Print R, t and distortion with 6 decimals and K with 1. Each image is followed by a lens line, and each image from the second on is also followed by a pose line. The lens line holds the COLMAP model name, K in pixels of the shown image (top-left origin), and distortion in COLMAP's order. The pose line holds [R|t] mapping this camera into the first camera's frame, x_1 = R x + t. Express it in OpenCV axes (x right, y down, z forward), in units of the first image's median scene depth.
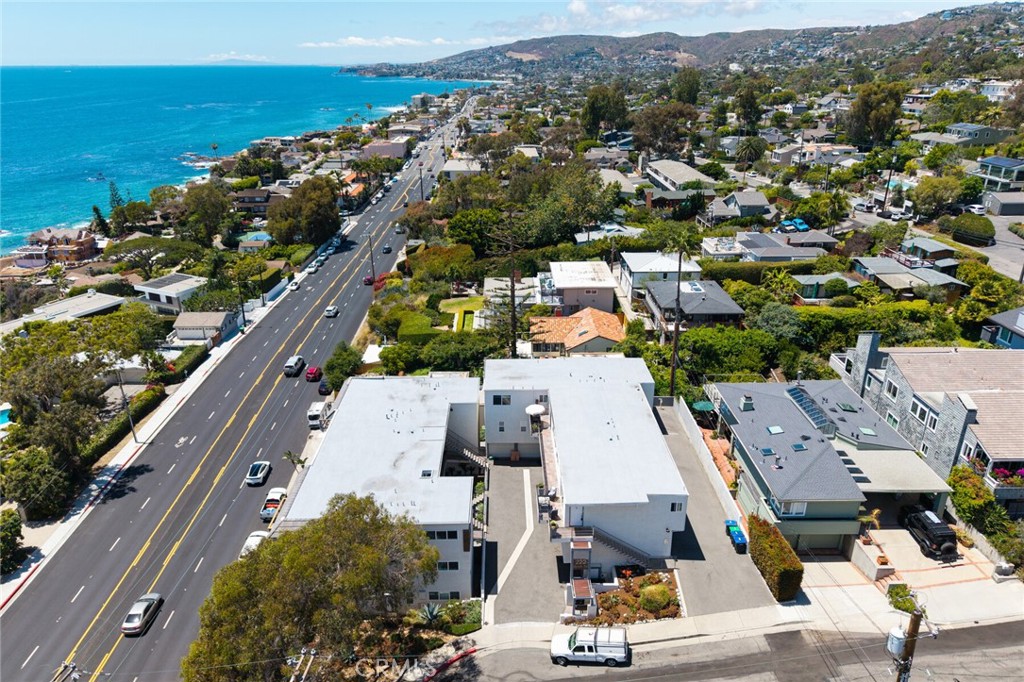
lens RADIAL K [[692.0, 0, 507.1], [0, 692.0, 338.8], [0, 0, 1]] dist [0.021953, -0.028088]
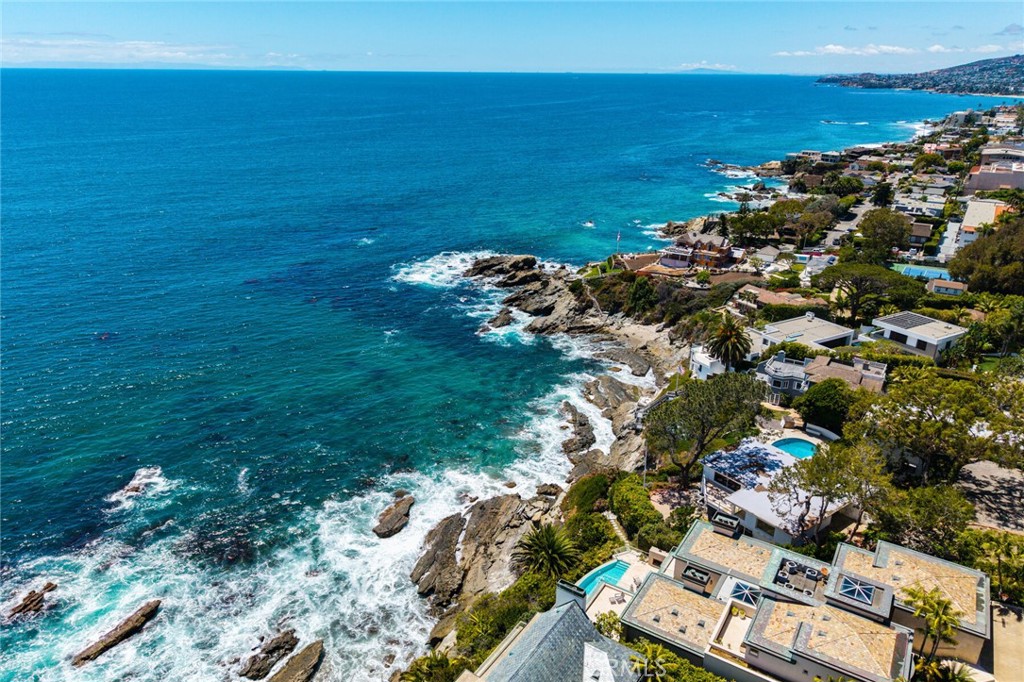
lens RADIAL K [[692.0, 0, 508.0], [0, 692.0, 348.7], [0, 0, 1]] dist [0.021953, -0.028088]
pose [[0.823718, 0.216840, -0.523898, -0.460535], [-0.216506, 0.974257, 0.062833, 0.006049], [0.524036, 0.061671, 0.849460, -0.006430]]
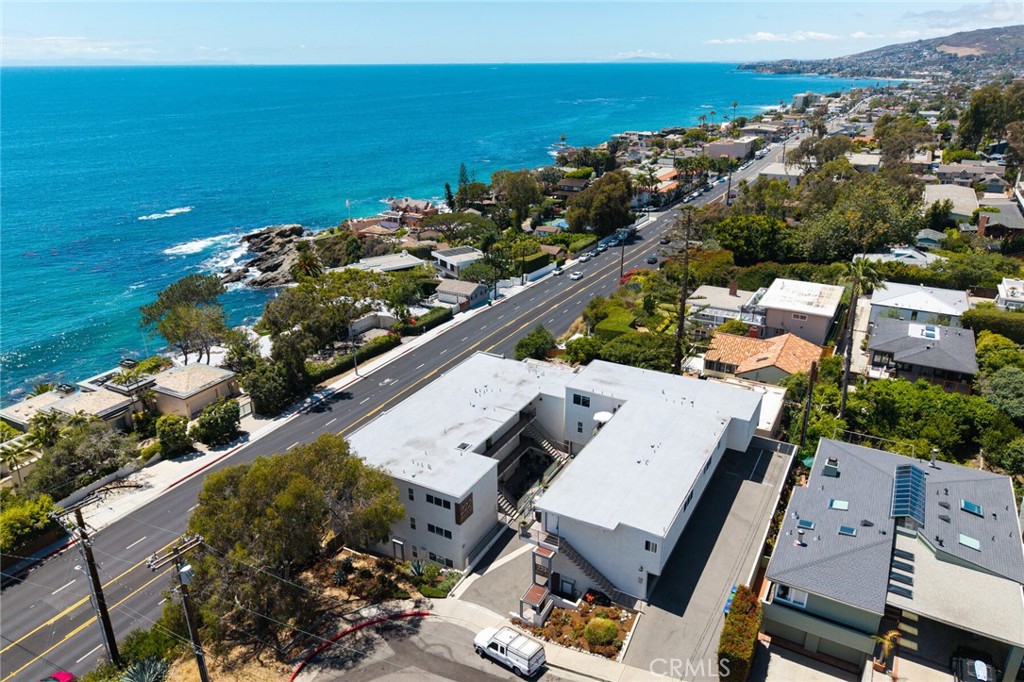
lens RADIAL K [[692.0, 0, 507.4], [0, 692.0, 340.1], [0, 0, 1]] dist [0.021953, -0.028088]
pose [[0.865277, 0.182831, -0.466764, 0.152655], [-0.180414, 0.982303, 0.050319, -0.011677], [0.467704, 0.040671, 0.882949, 0.033291]]
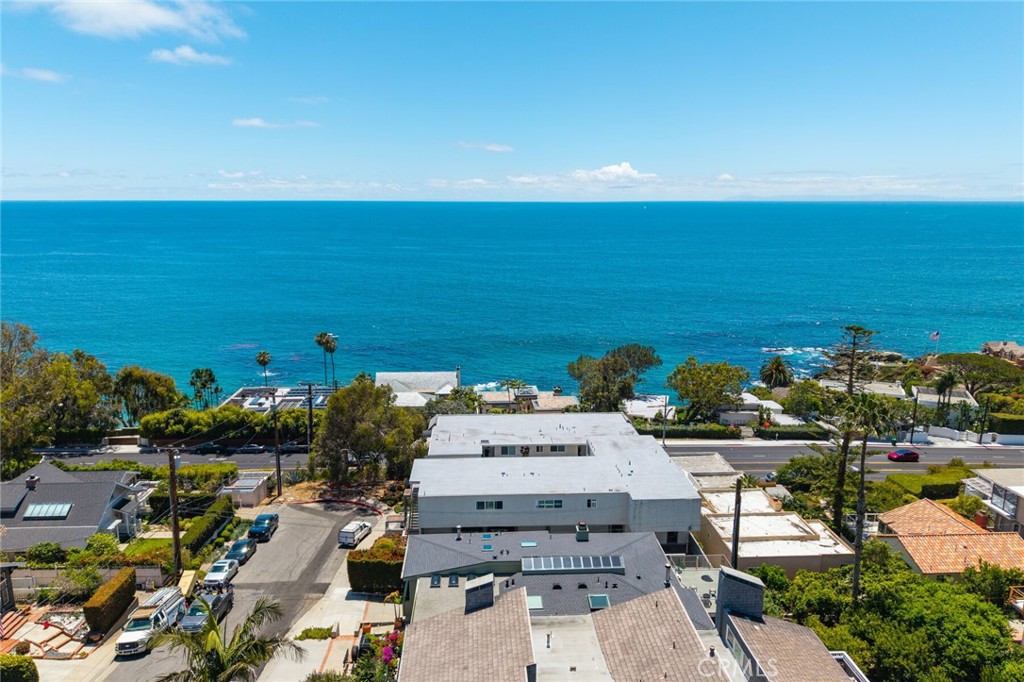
lens RADIAL K [[692.0, 0, 511.7], [0, 692.0, 339.1], [0, 0, 1]] dist [0.021953, -0.028088]
pose [[0.035720, 0.195192, -0.980114, 0.472791], [-0.365453, 0.915364, 0.168978, -0.100592], [0.930144, 0.352150, 0.104030, 0.310297]]
